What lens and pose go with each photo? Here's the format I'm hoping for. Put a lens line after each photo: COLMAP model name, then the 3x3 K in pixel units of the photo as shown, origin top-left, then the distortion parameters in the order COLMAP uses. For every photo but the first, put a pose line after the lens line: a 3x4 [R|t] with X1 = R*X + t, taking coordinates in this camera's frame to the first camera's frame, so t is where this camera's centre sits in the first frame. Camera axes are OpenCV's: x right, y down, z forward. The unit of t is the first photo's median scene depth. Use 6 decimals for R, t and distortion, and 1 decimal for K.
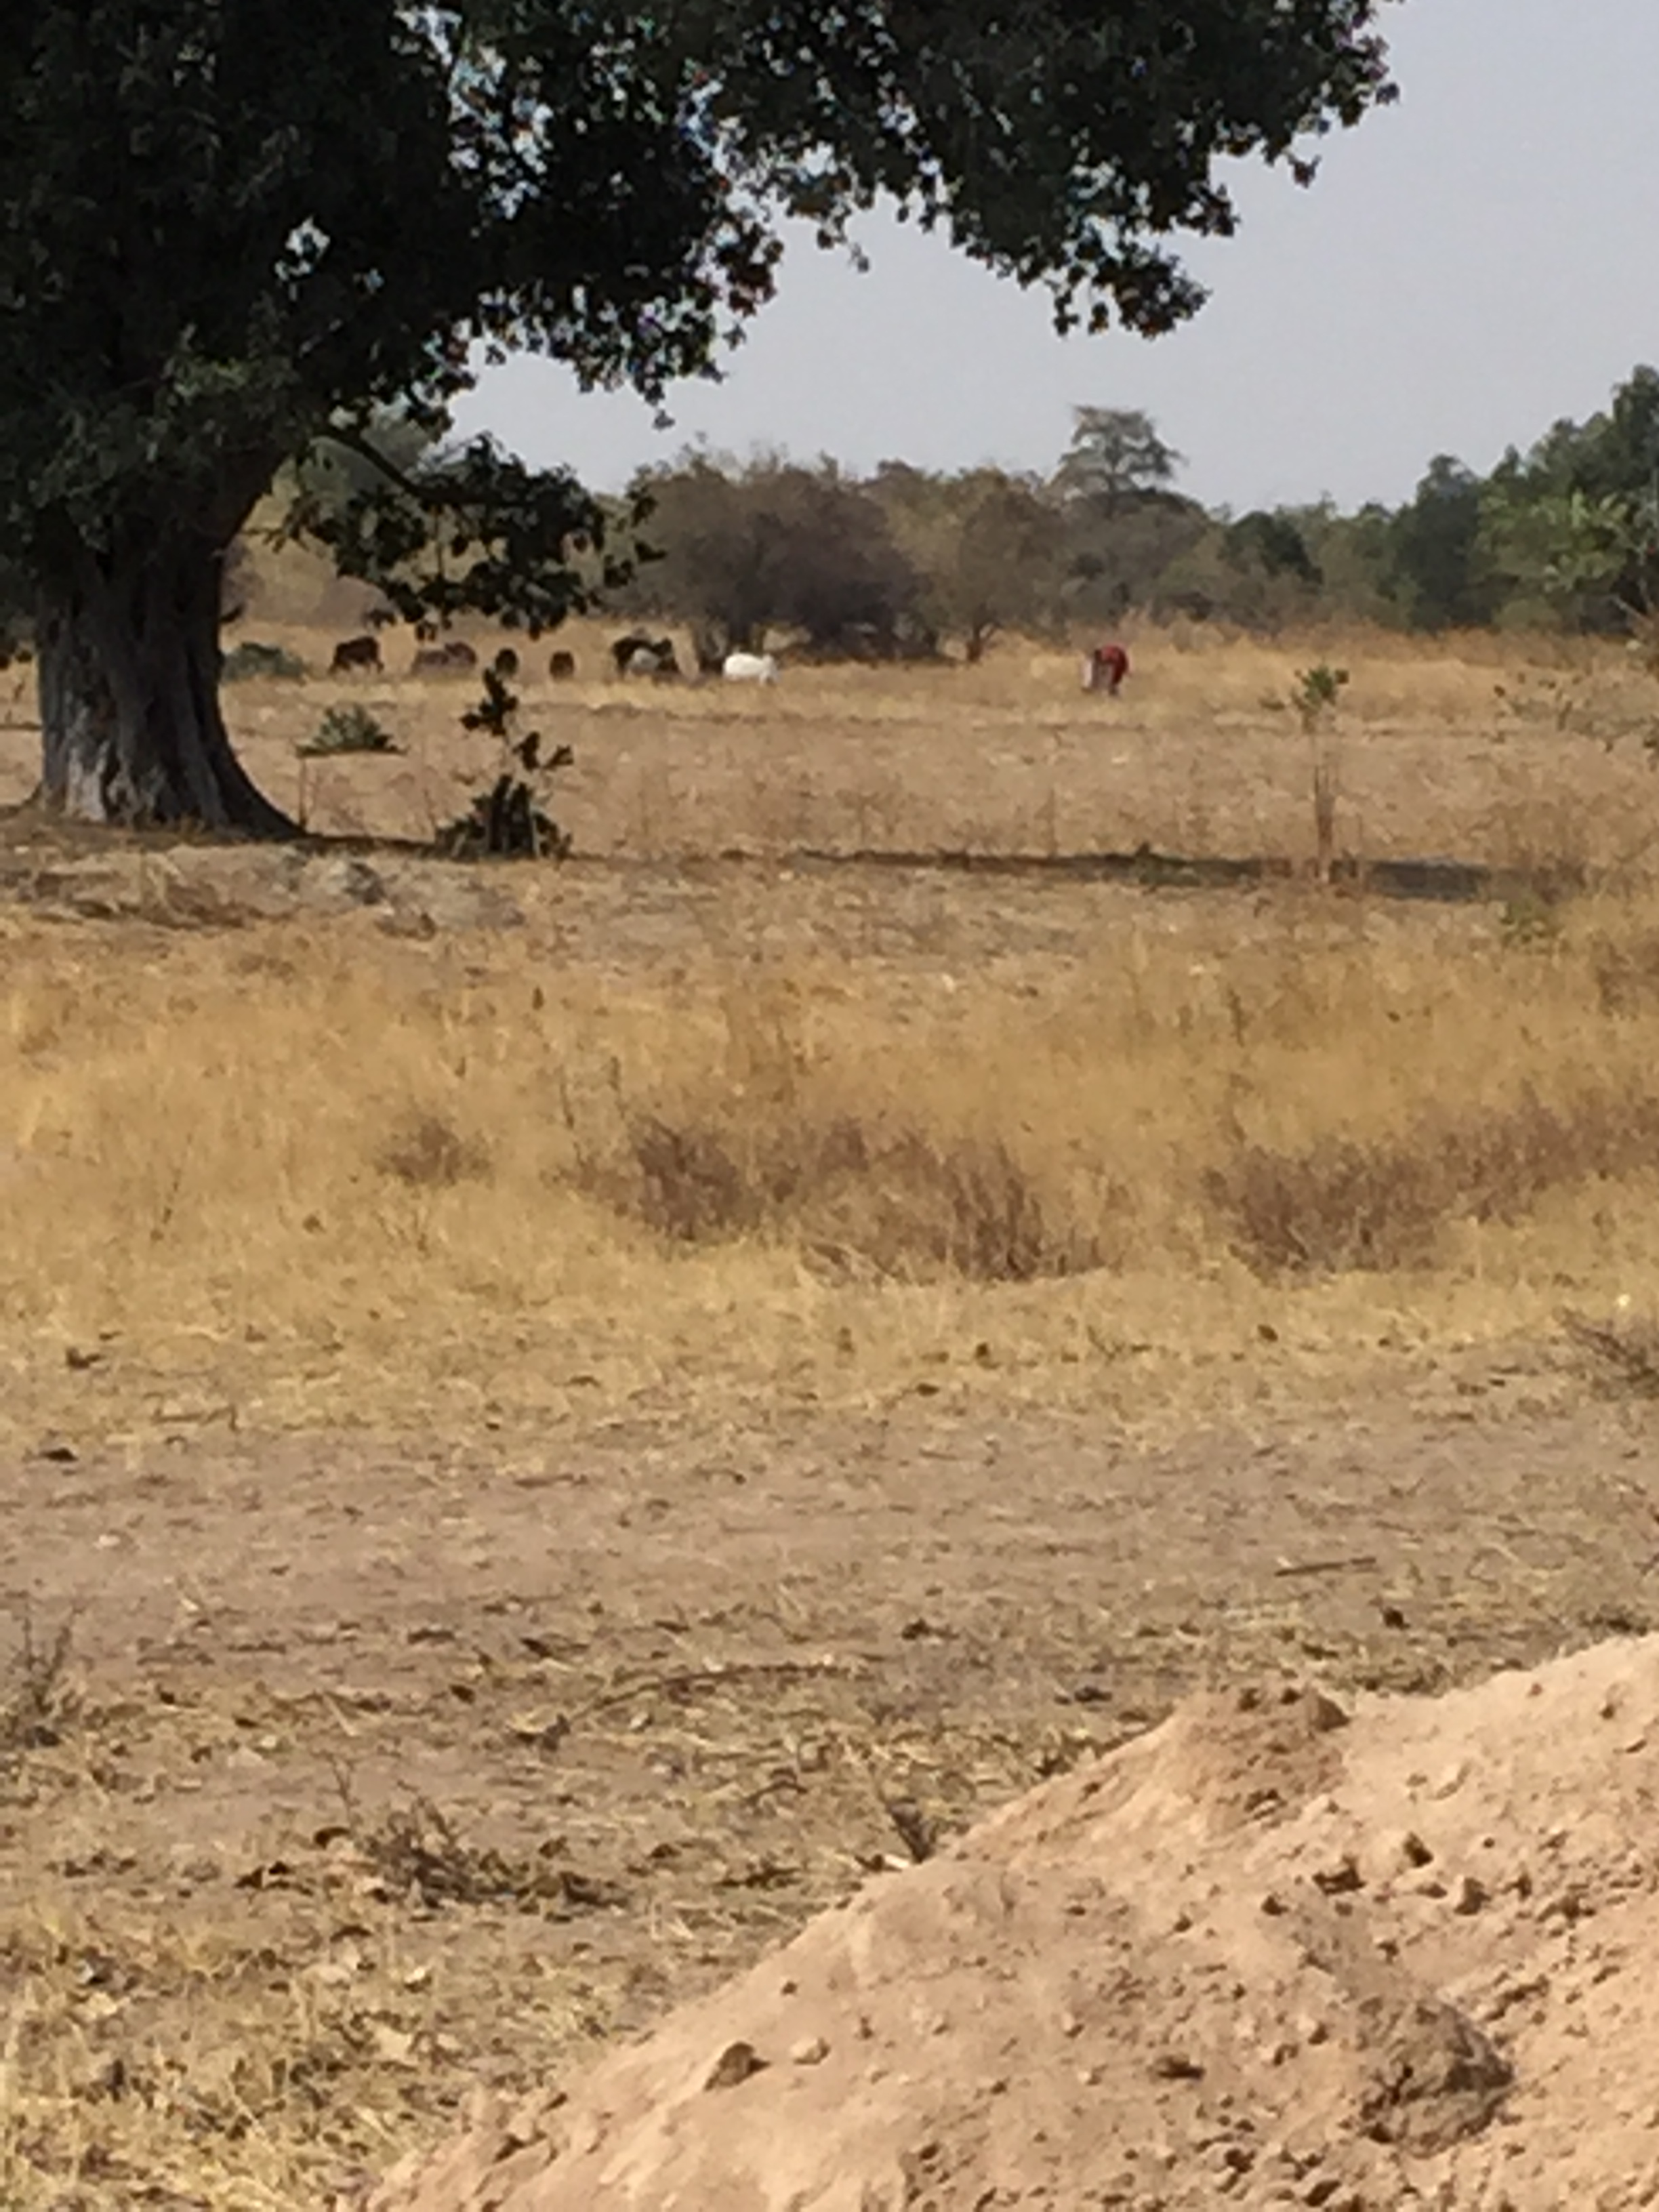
lens RADIAL K [[9356.1, 0, 829.5], [0, 9356.1, 1106.2], [0, 0, 1]] dist [0.150384, 0.000000]
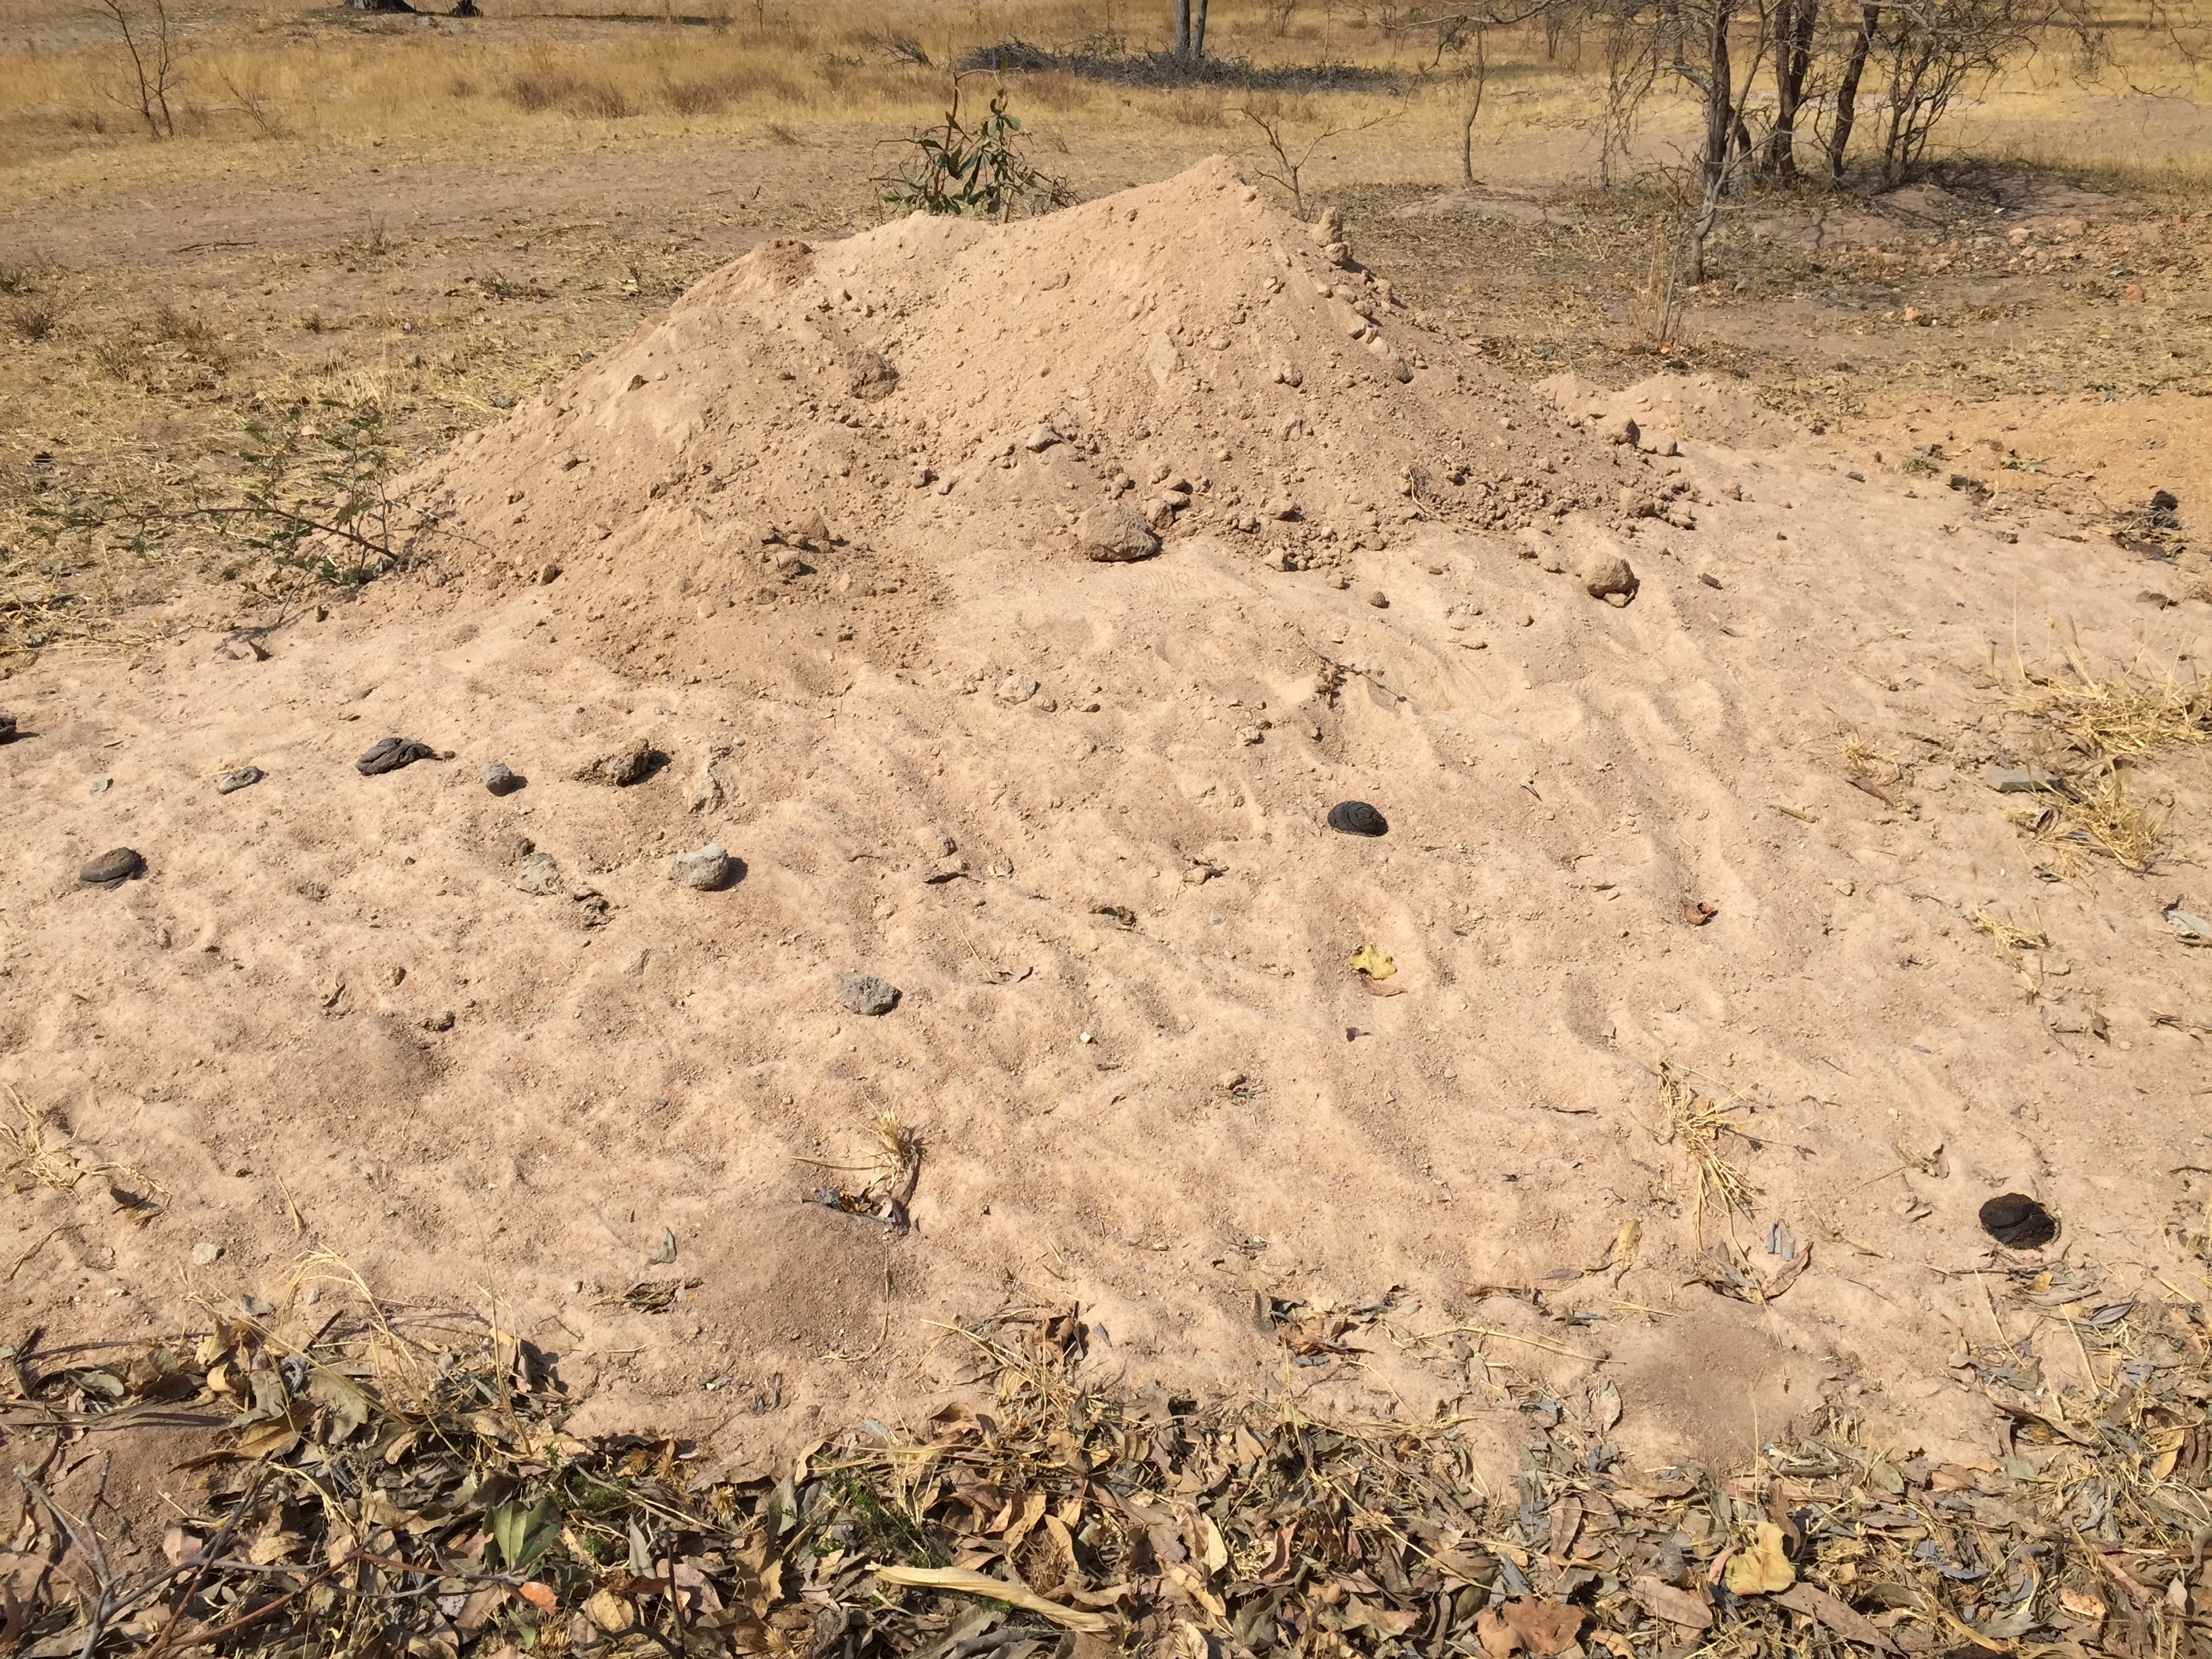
lens RADIAL K [[1860.6, 0, 1161.6], [0, 1860.6, 829.9], [0, 0, 1]] dist [-0.006560, -0.014854]
pose [[0.956189, -0.119619, 0.267195, -0.014595], [0.010558, 0.926208, 0.376865, 0.006969], [-0.292559, -0.357533, 0.886893, 0.211061]]
